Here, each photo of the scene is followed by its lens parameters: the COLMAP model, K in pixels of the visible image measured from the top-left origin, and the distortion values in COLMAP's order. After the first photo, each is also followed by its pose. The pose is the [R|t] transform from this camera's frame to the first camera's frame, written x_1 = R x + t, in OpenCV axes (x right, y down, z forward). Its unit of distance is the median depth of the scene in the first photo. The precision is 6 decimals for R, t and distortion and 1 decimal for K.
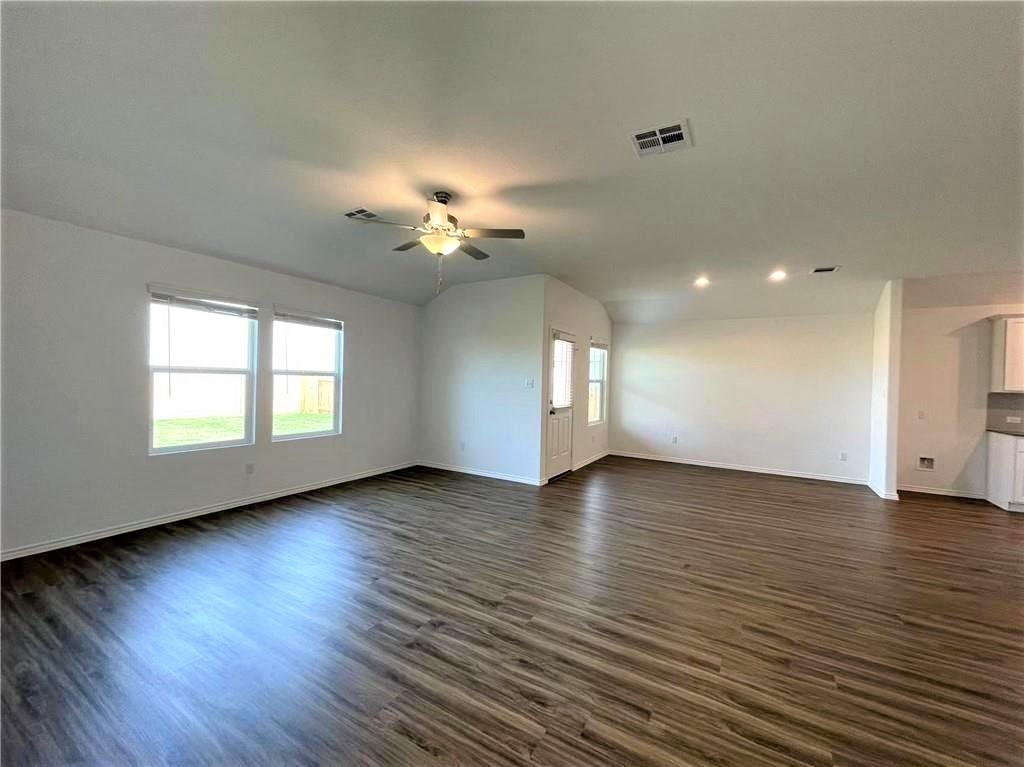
lens RADIAL K [[414.0, 0, 509.2], [0, 414.0, 379.1], [0, 0, 1]] dist [-0.002726, -0.000570]
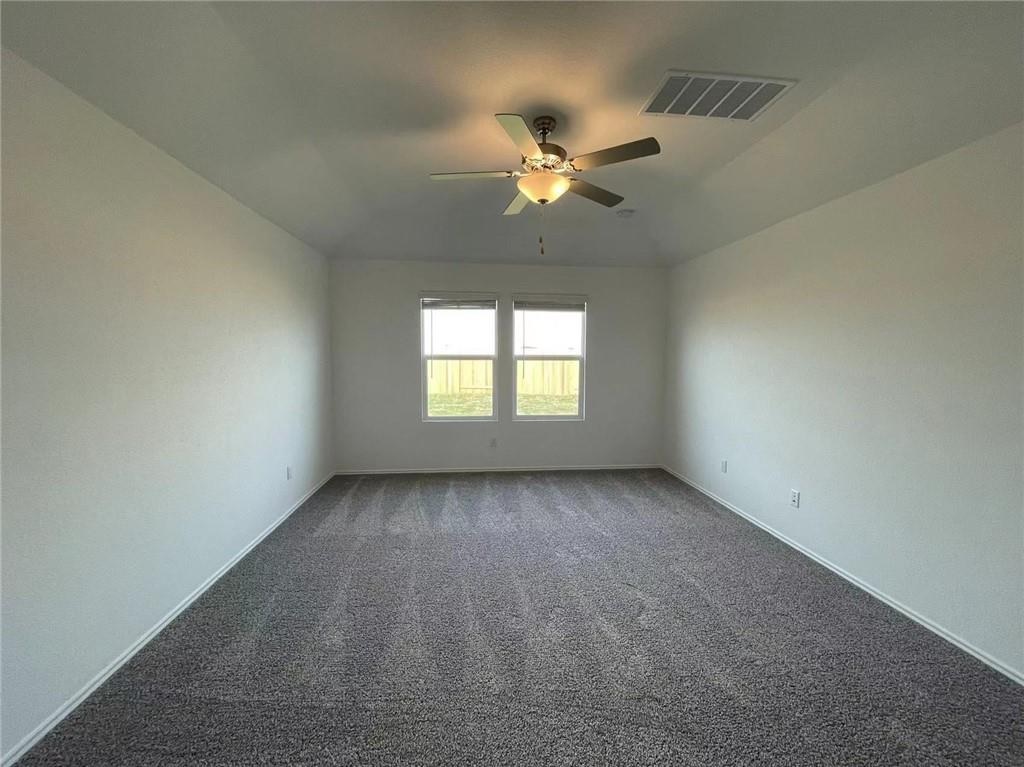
lens RADIAL K [[420.2, 0, 516.6], [0, 420.2, 387.3], [0, 0, 1]] dist [0.001850, 0.000069]
pose [[0.601025, 0.031626, -0.798605, 0.333447], [0.014537, 0.998619, 0.050487, 0.005668], [0.799098, -0.041954, 0.599735, 0.338325]]
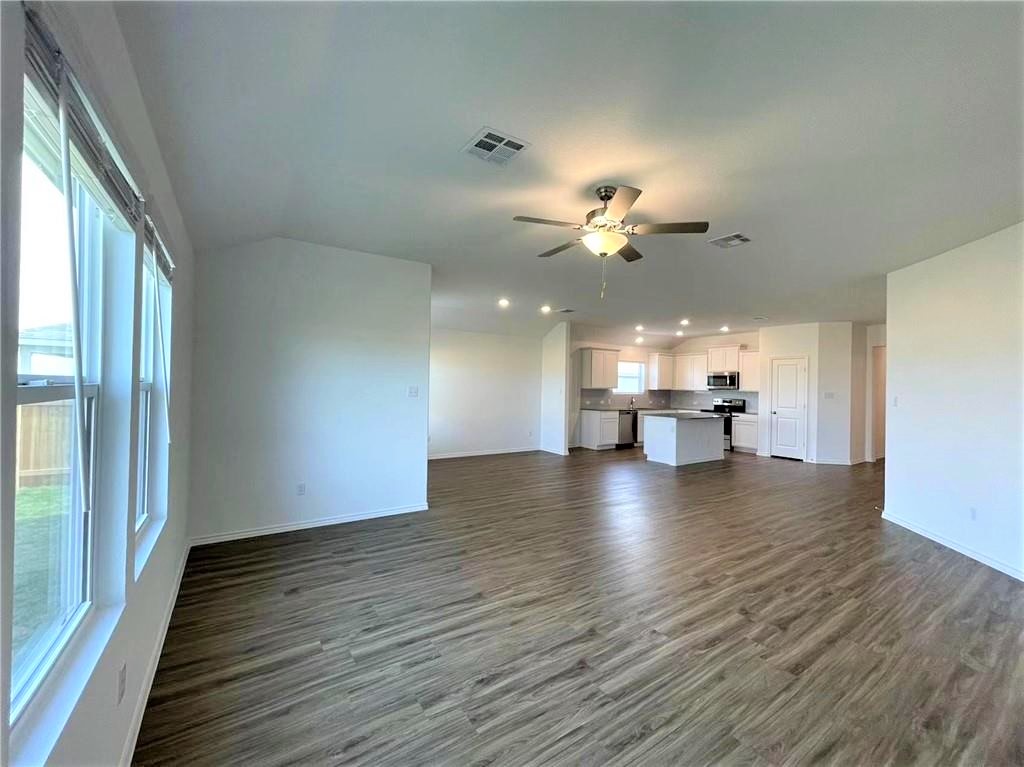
lens RADIAL K [[414.0, 0, 508.2], [0, 414.0, 382.4], [0, 0, 1]] dist [-0.002726, -0.000570]
pose [[0.438746, -0.014382, 0.898496, -0.763263], [-0.004616, 0.999823, 0.018258, -0.031688], [-0.898599, -0.012158, 0.438602, 0.564259]]
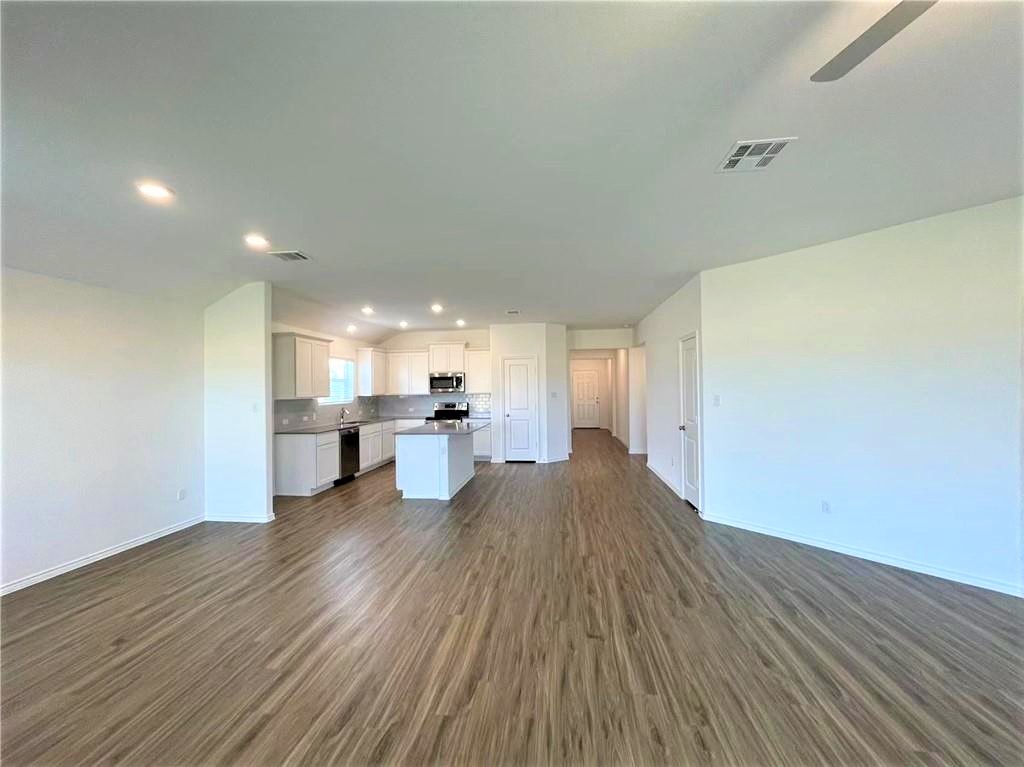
lens RADIAL K [[414.0, 0, 510.0], [0, 414.0, 383.2], [0, 0, 1]] dist [-0.002726, -0.000570]
pose [[-0.403262, -0.012278, 0.915002, -0.156140], [0.004949, 0.999866, 0.015598, -0.031745], [-0.915071, 0.010818, -0.403148, 1.017348]]
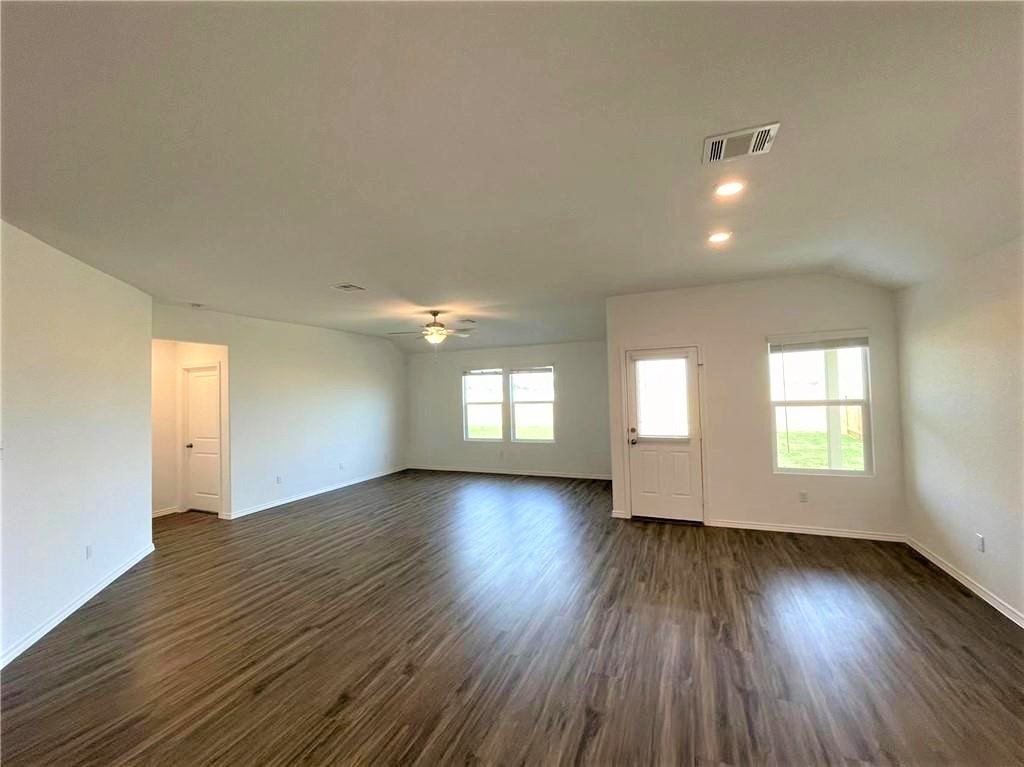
lens RADIAL K [[414.0, 0, 511.1], [0, 414.0, 378.8], [0, 0, 1]] dist [-0.002726, -0.000570]
pose [[0.129280, -0.063477, -0.989574, 1.222359], [0.032270, 0.997690, -0.059782, -0.014451], [0.991083, -0.024205, 0.131030, 0.779310]]
